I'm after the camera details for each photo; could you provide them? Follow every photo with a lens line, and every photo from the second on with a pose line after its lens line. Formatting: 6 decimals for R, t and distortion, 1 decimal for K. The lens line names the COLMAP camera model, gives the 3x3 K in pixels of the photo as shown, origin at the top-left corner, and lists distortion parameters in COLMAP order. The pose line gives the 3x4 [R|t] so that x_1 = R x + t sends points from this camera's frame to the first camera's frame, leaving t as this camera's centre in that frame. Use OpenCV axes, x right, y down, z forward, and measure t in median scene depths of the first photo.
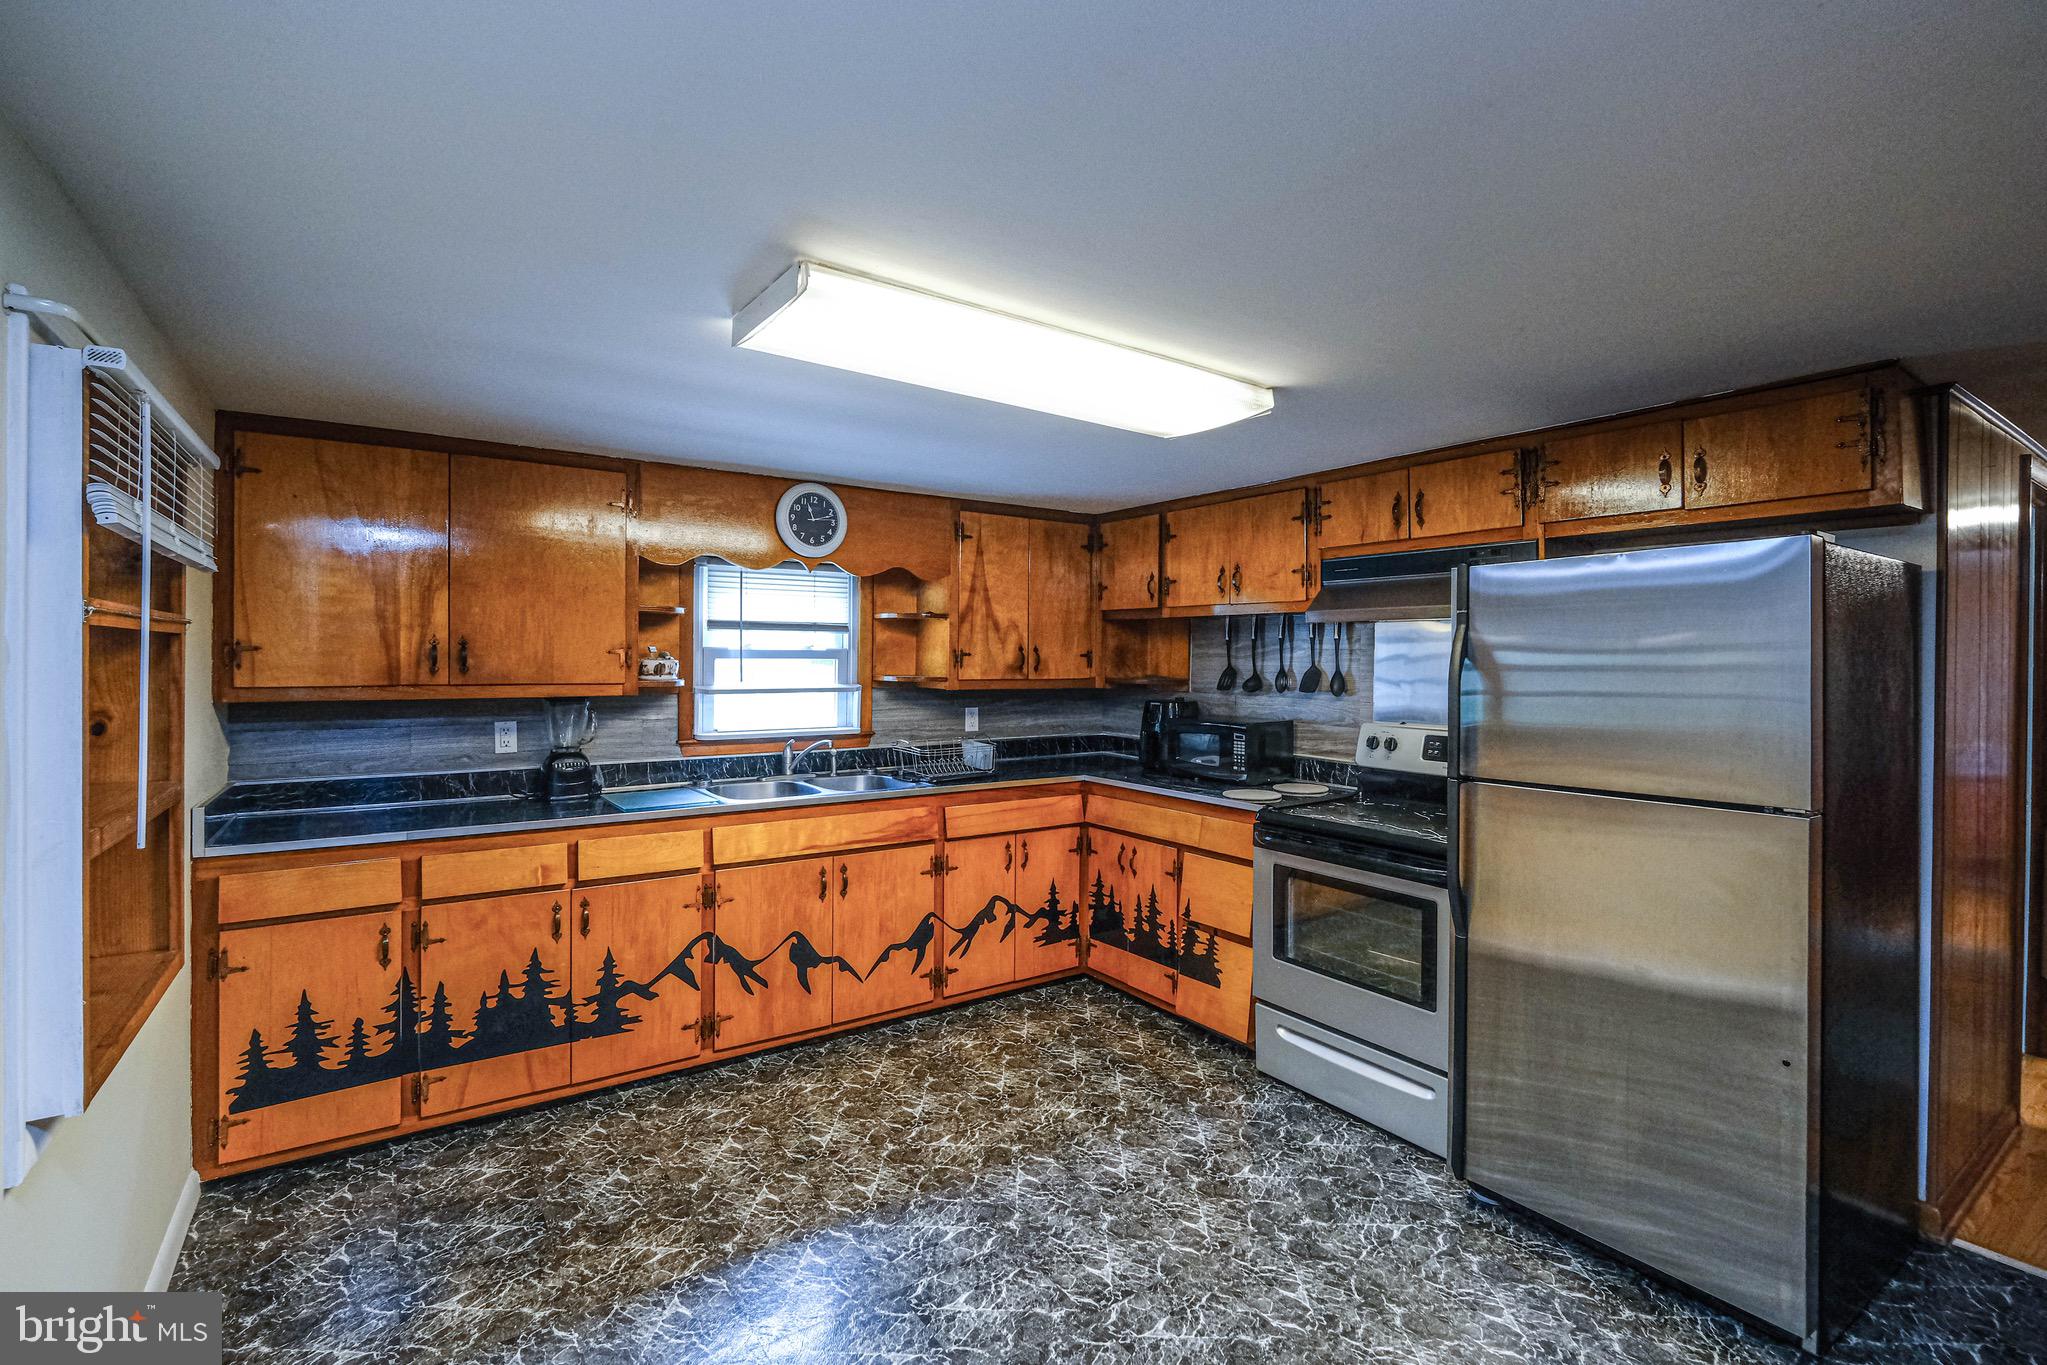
lens RADIAL K [[931.7, 0, 1023.6], [0, 931.7, 666.7], [0, 0, 1]] dist [-0.017153, 0.000593]
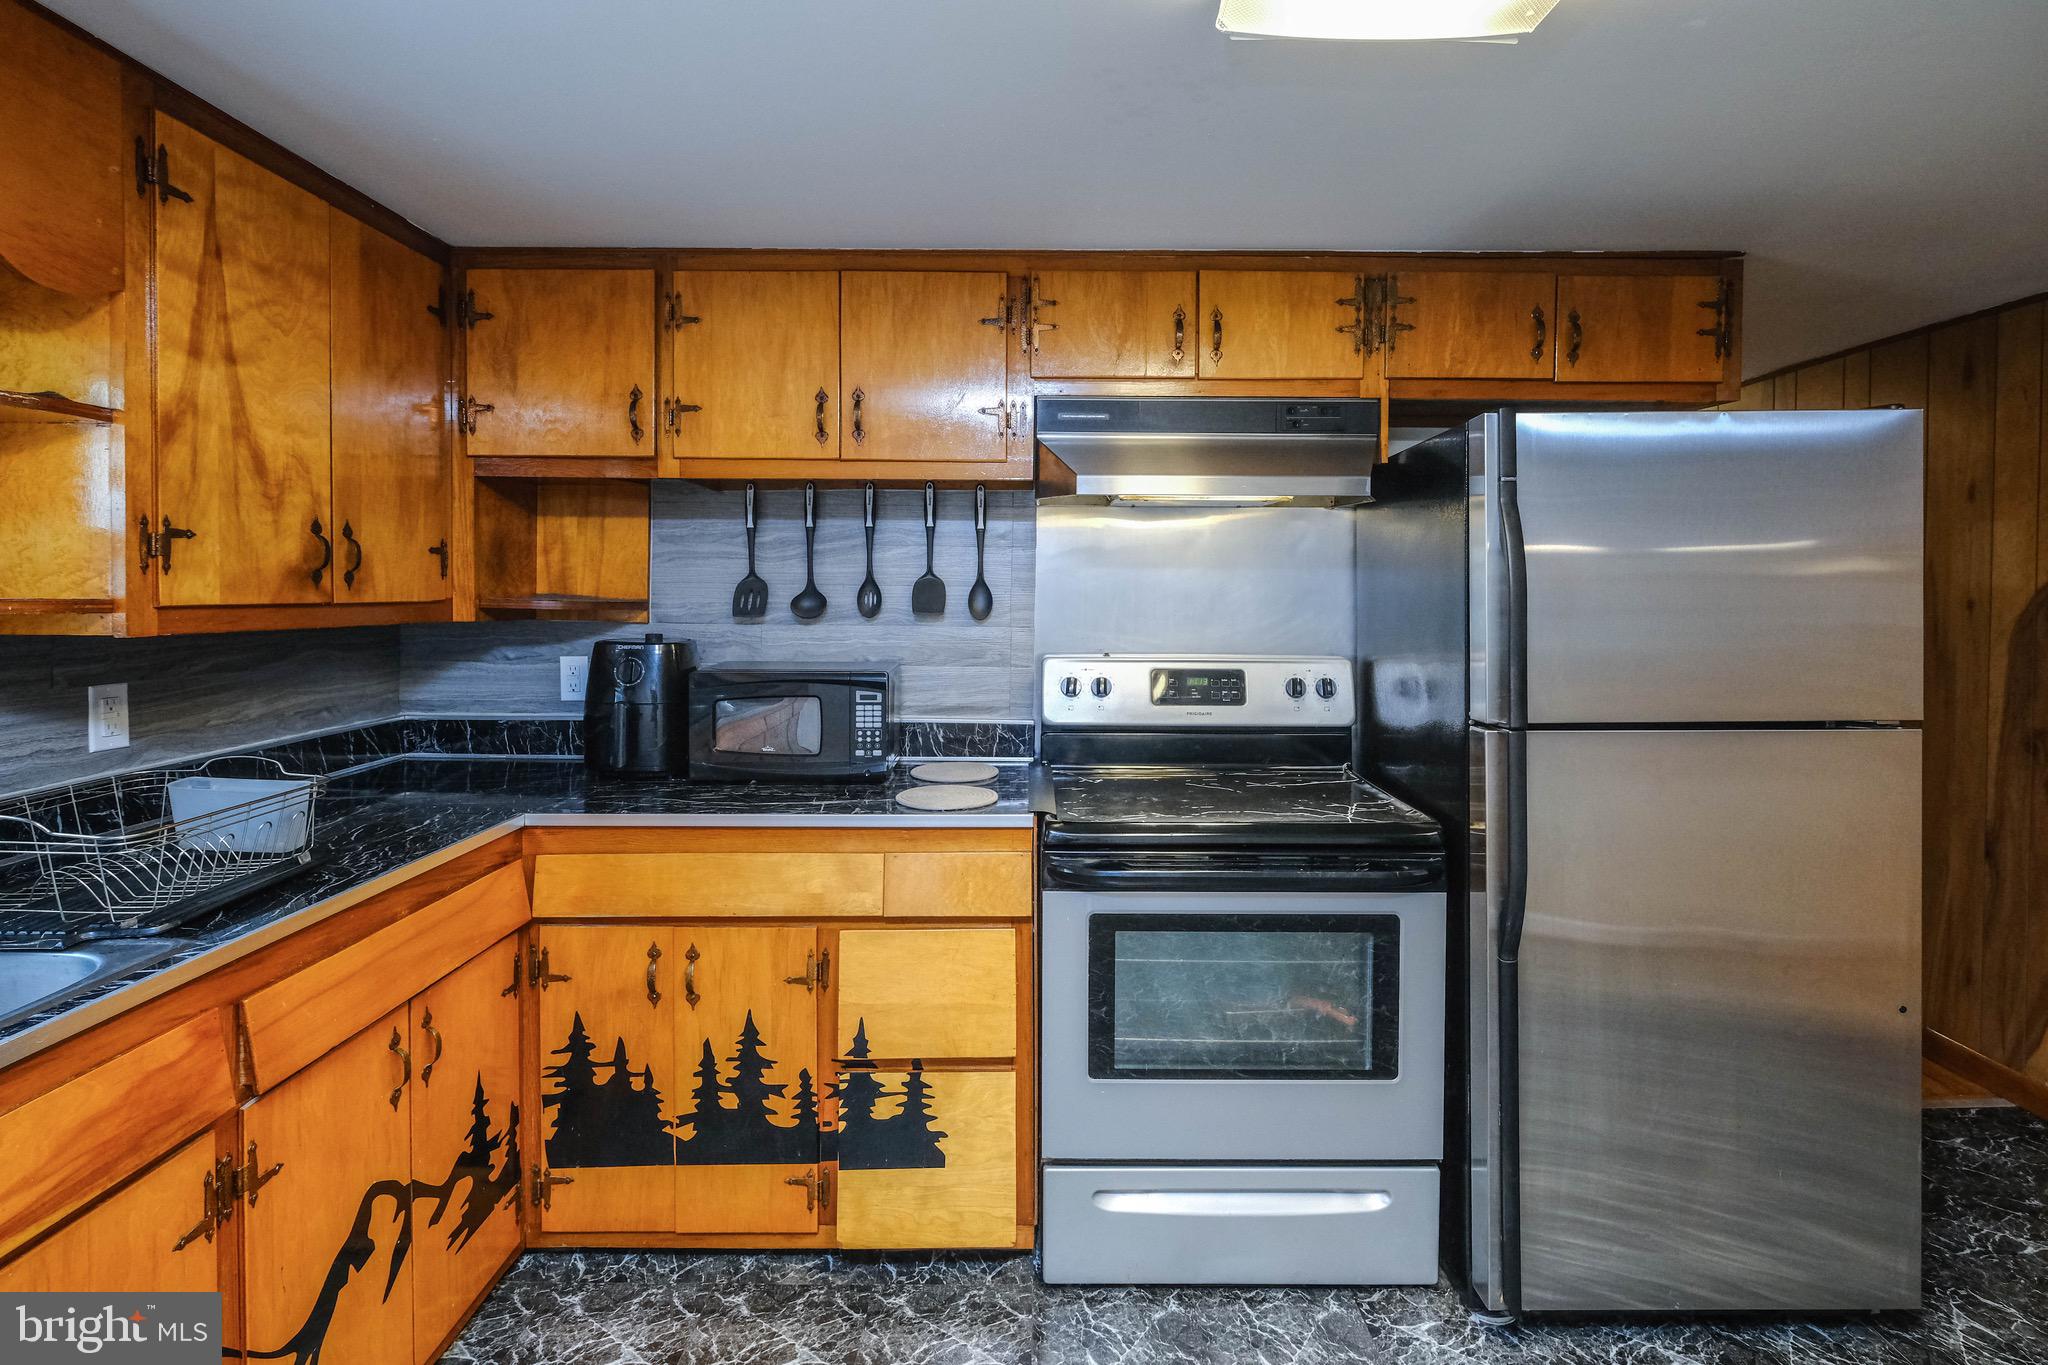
lens RADIAL K [[1007.8, 0, 1039.3], [0, 1007.8, 614.1], [0, 0, 1]] dist [0.001183, -0.003006]
pose [[0.560743, -0.026133, 0.827577, -0.206646], [0.008105, 0.999627, 0.026075, 0.010046], [-0.827950, -0.007914, 0.560746, 0.557732]]
